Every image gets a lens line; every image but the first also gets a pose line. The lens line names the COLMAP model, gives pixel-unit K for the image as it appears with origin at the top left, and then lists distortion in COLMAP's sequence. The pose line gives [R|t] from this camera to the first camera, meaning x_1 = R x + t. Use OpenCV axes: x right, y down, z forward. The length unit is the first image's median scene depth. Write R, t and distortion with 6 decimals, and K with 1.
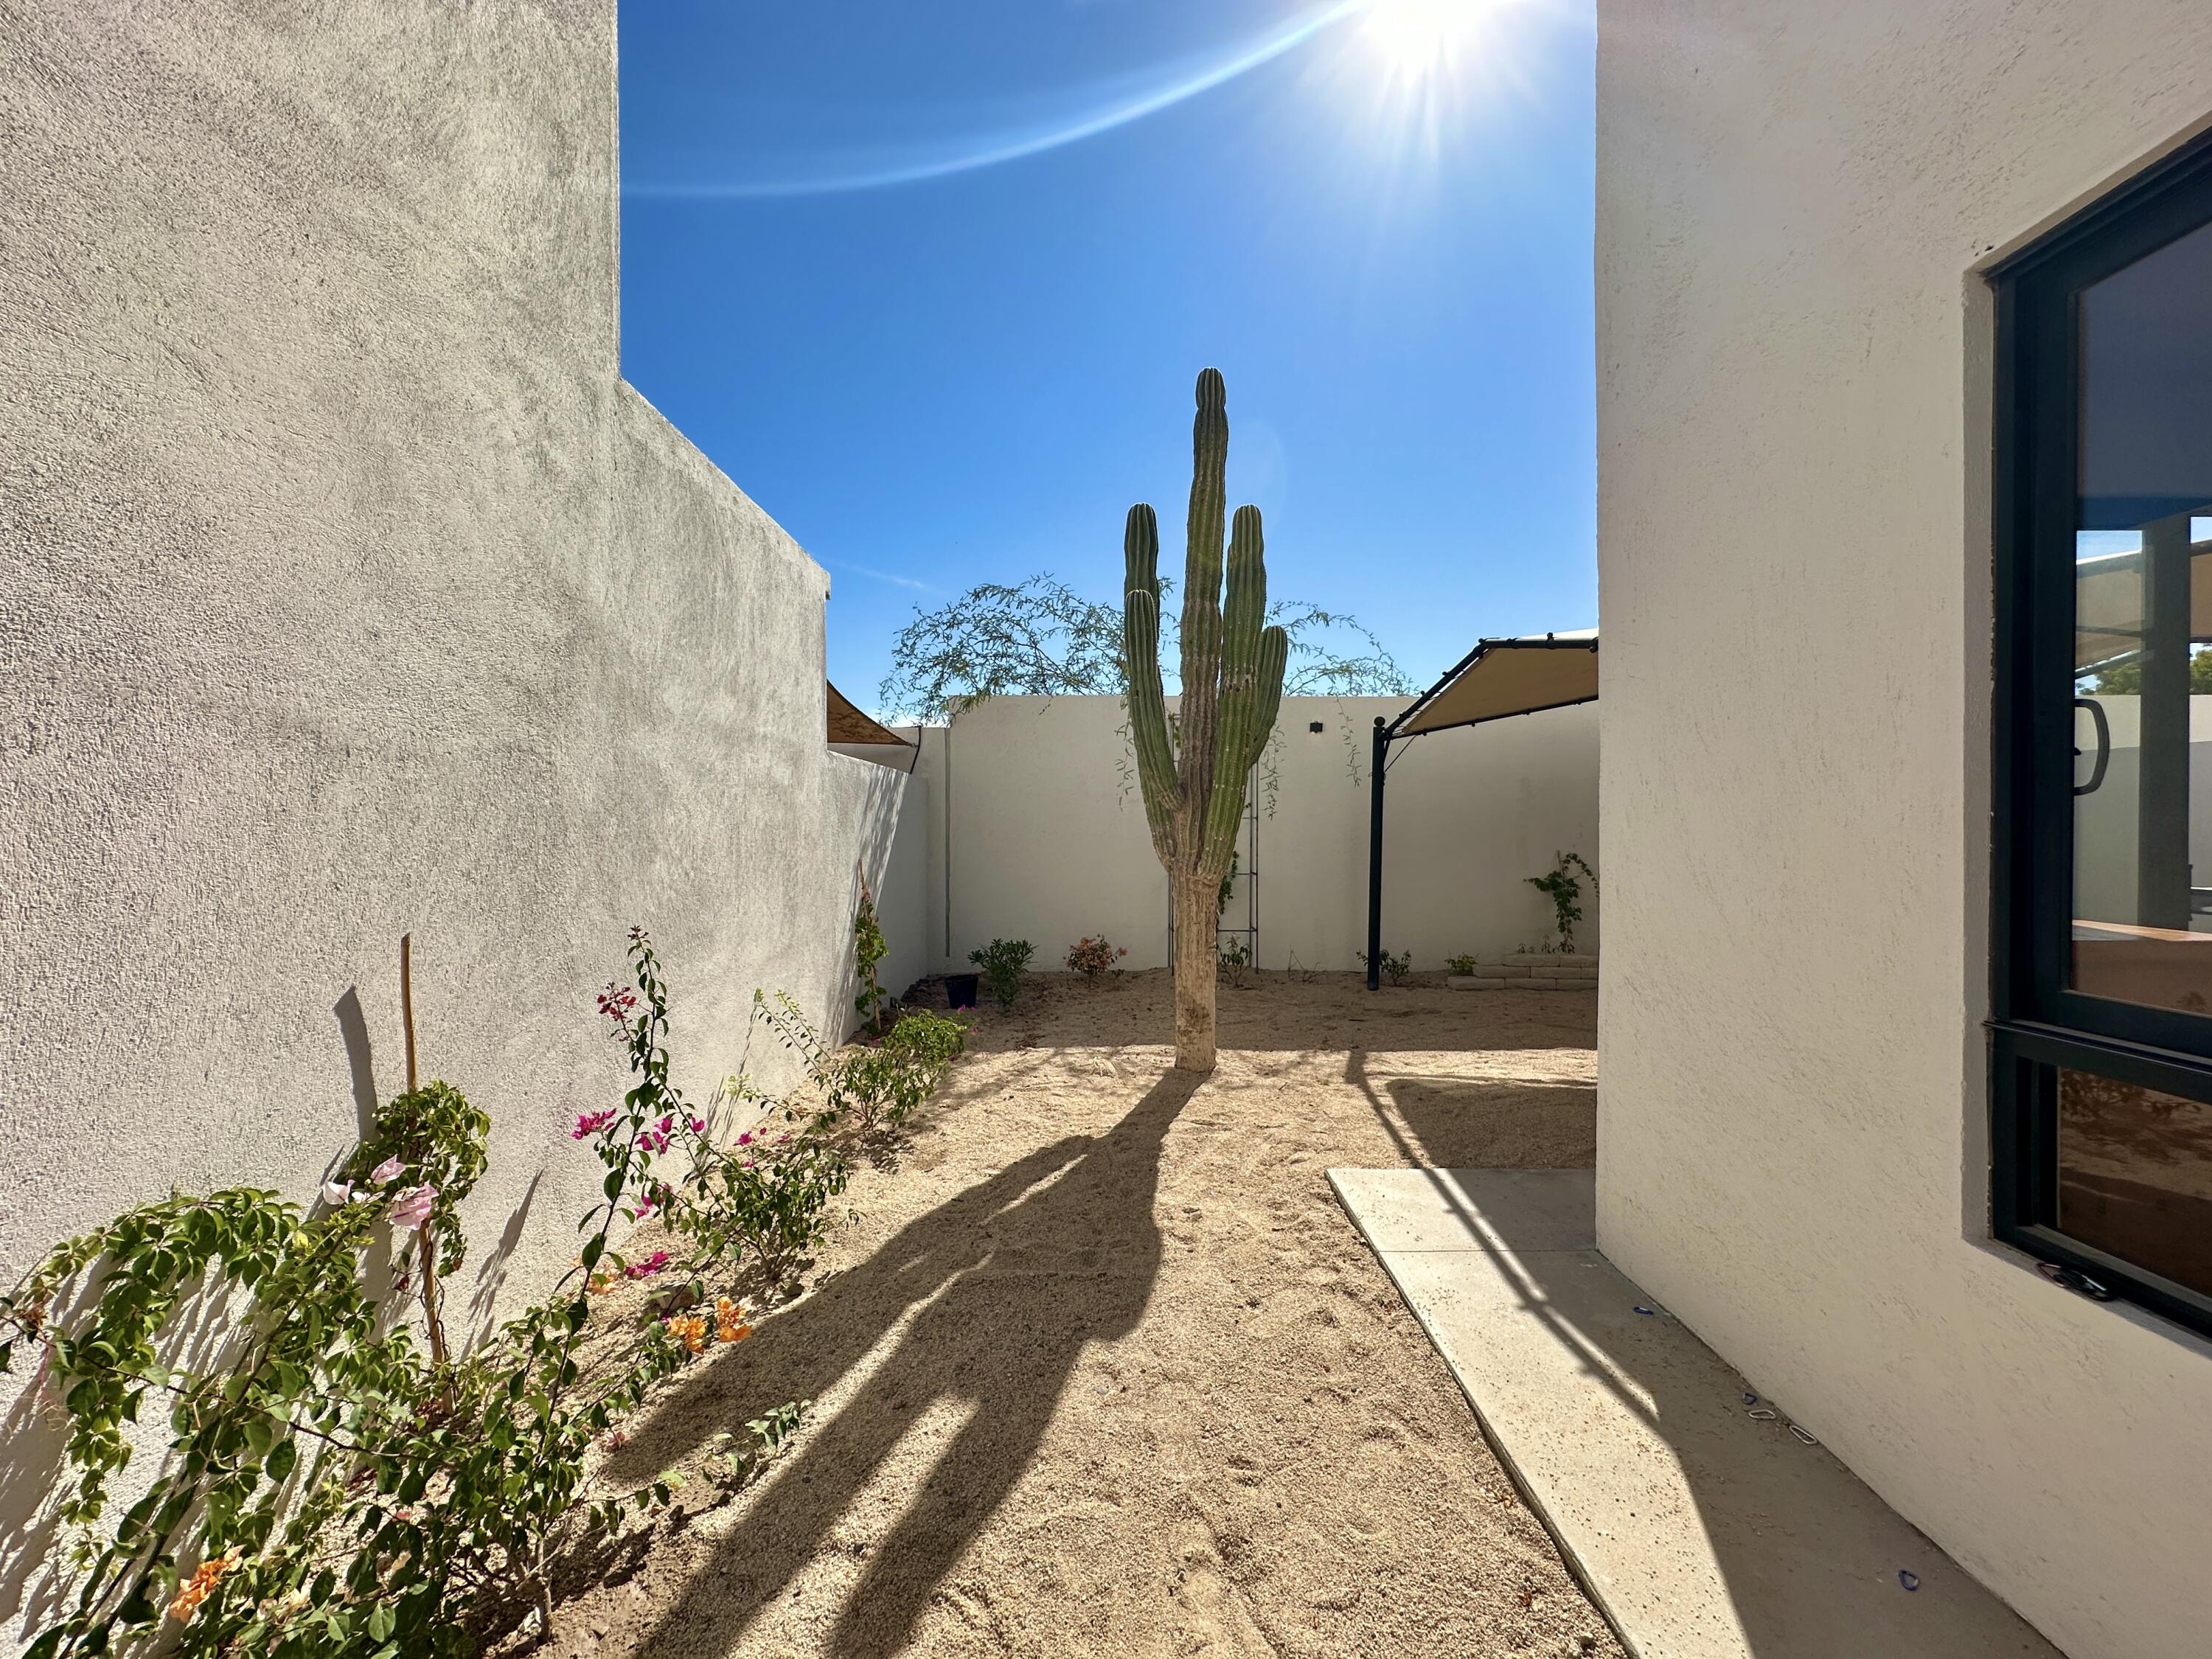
lens RADIAL K [[881.5, 0, 1105.3], [0, 881.5, 831.0], [0, 0, 1]] dist [-0.004290, 0.000711]
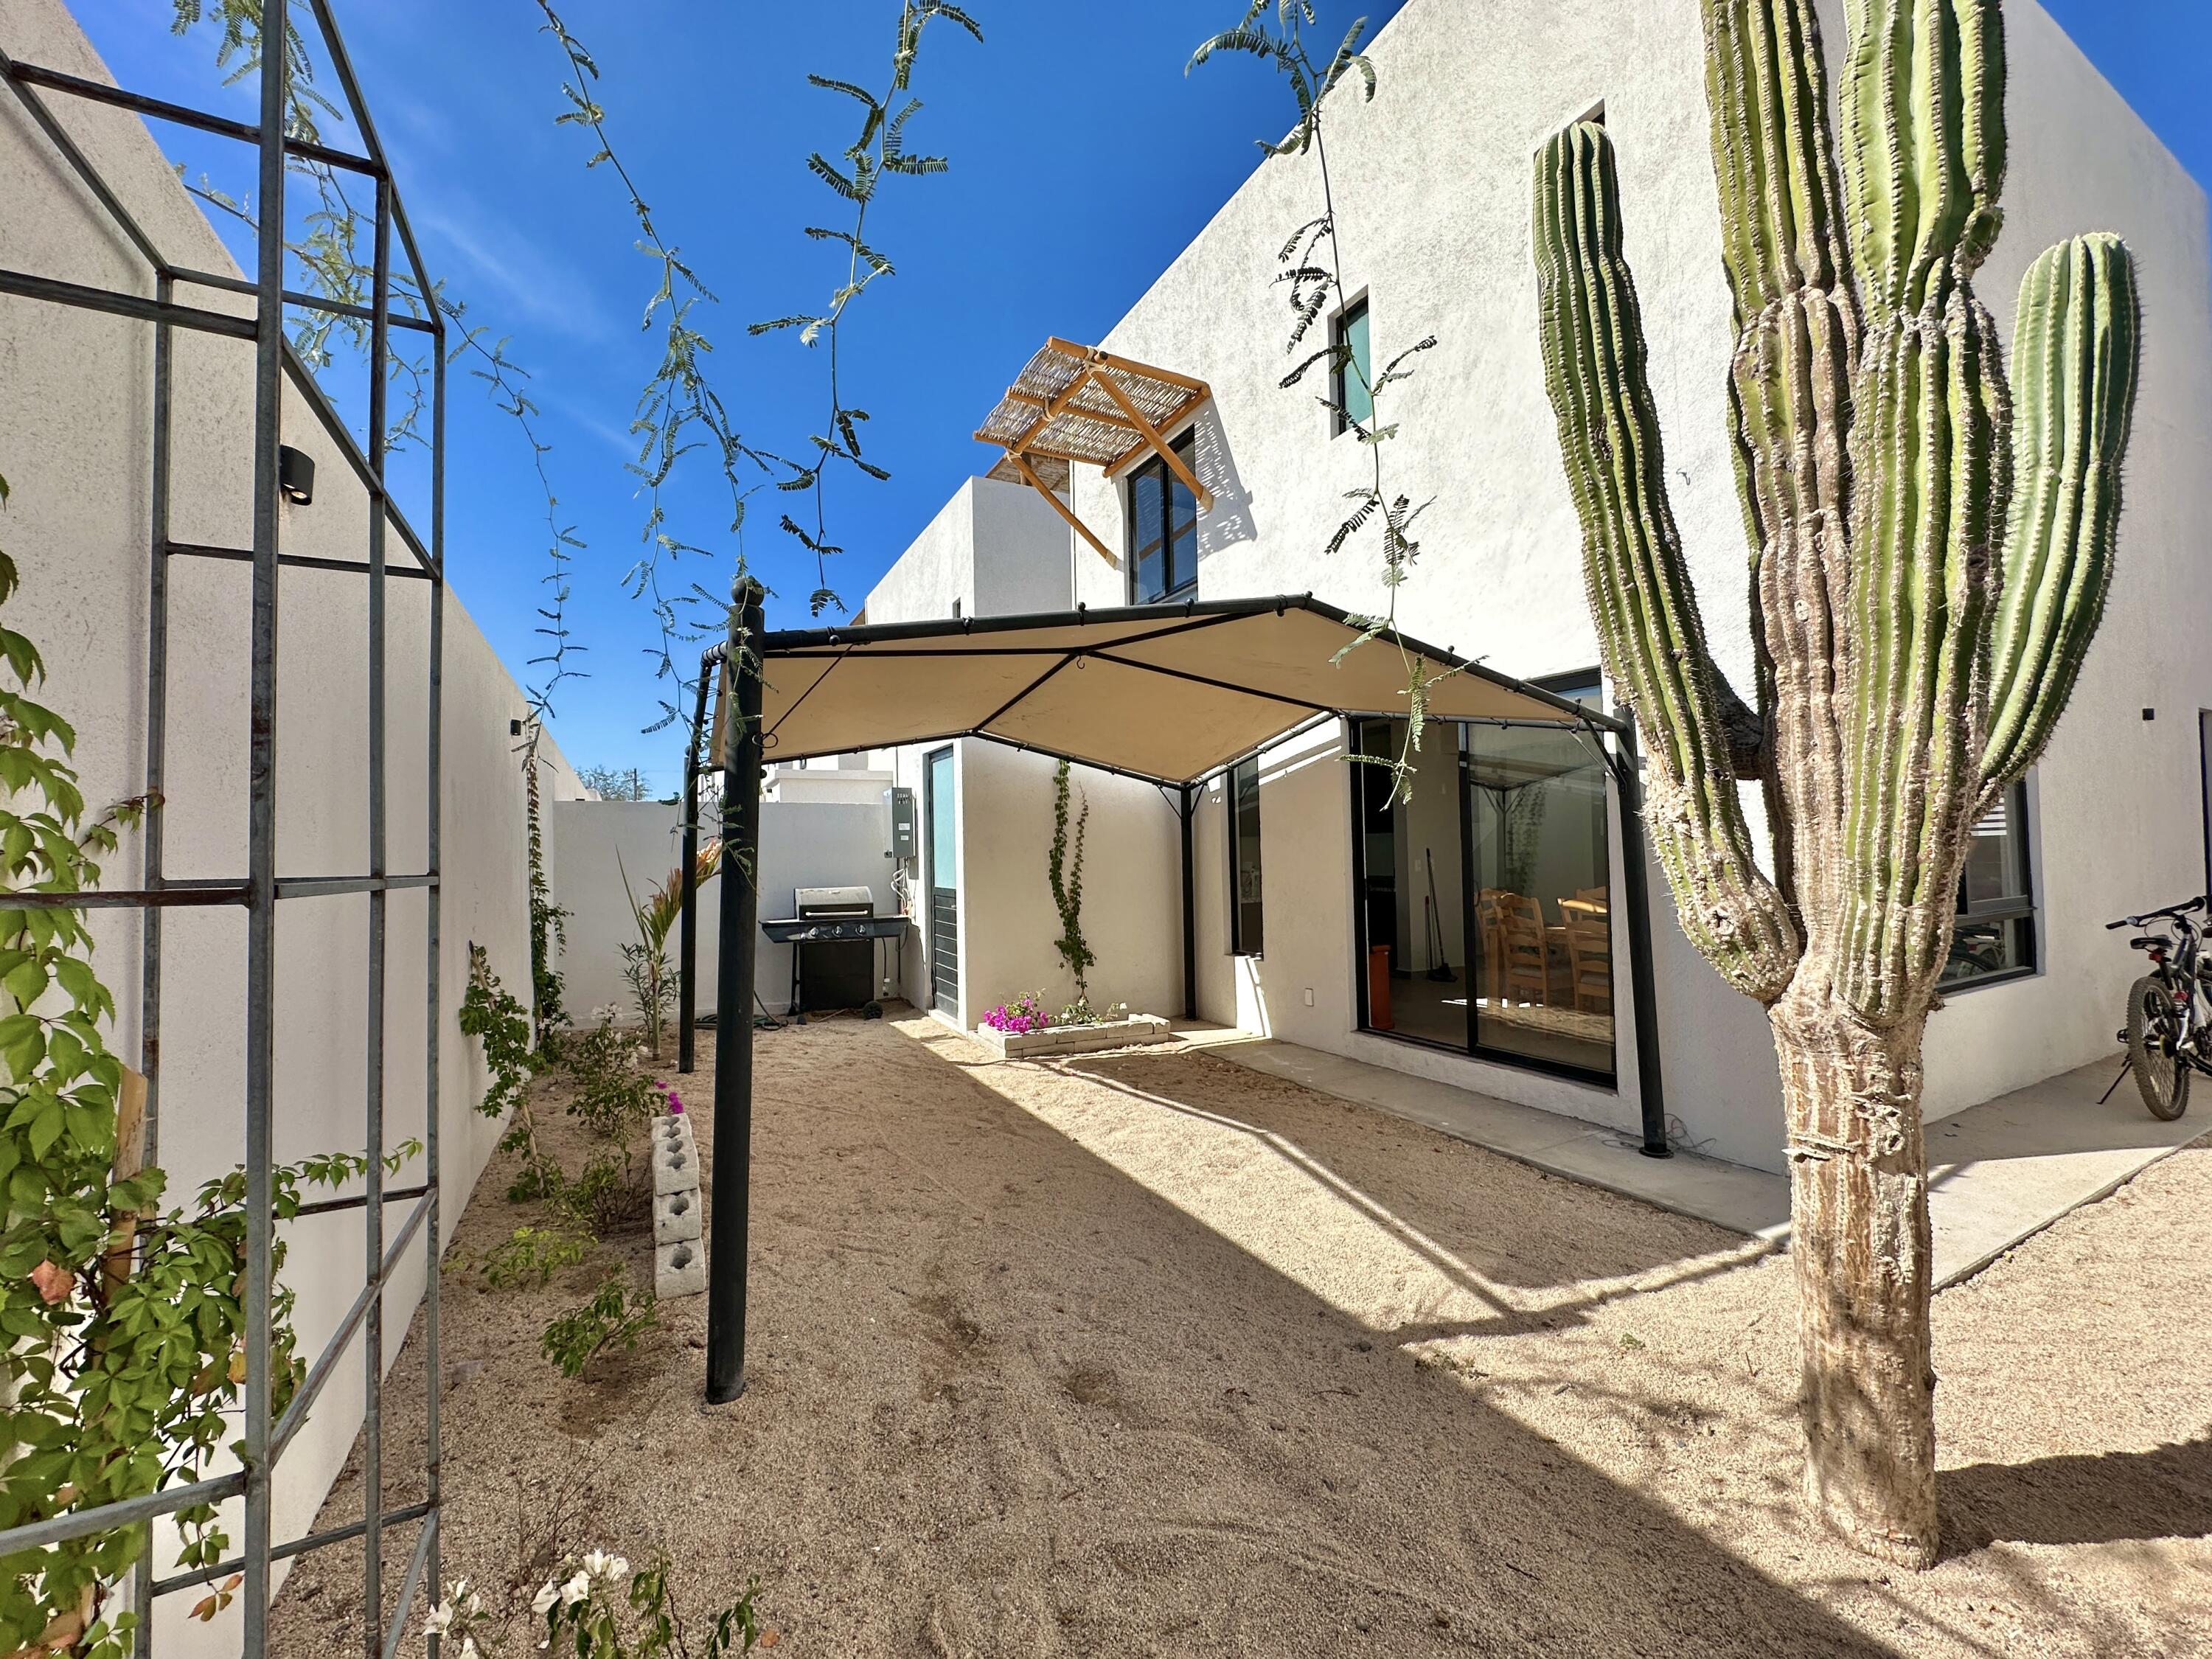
lens RADIAL K [[881.5, 0, 1101.3], [0, 881.5, 828.2], [0, 0, 1]] dist [-0.004290, 0.000711]
pose [[-0.480697, 0.033170, 0.876259, -0.080017], [0.017751, 0.999448, -0.028096, -0.021690], [-0.876707, 0.002049, -0.481020, 1.527130]]
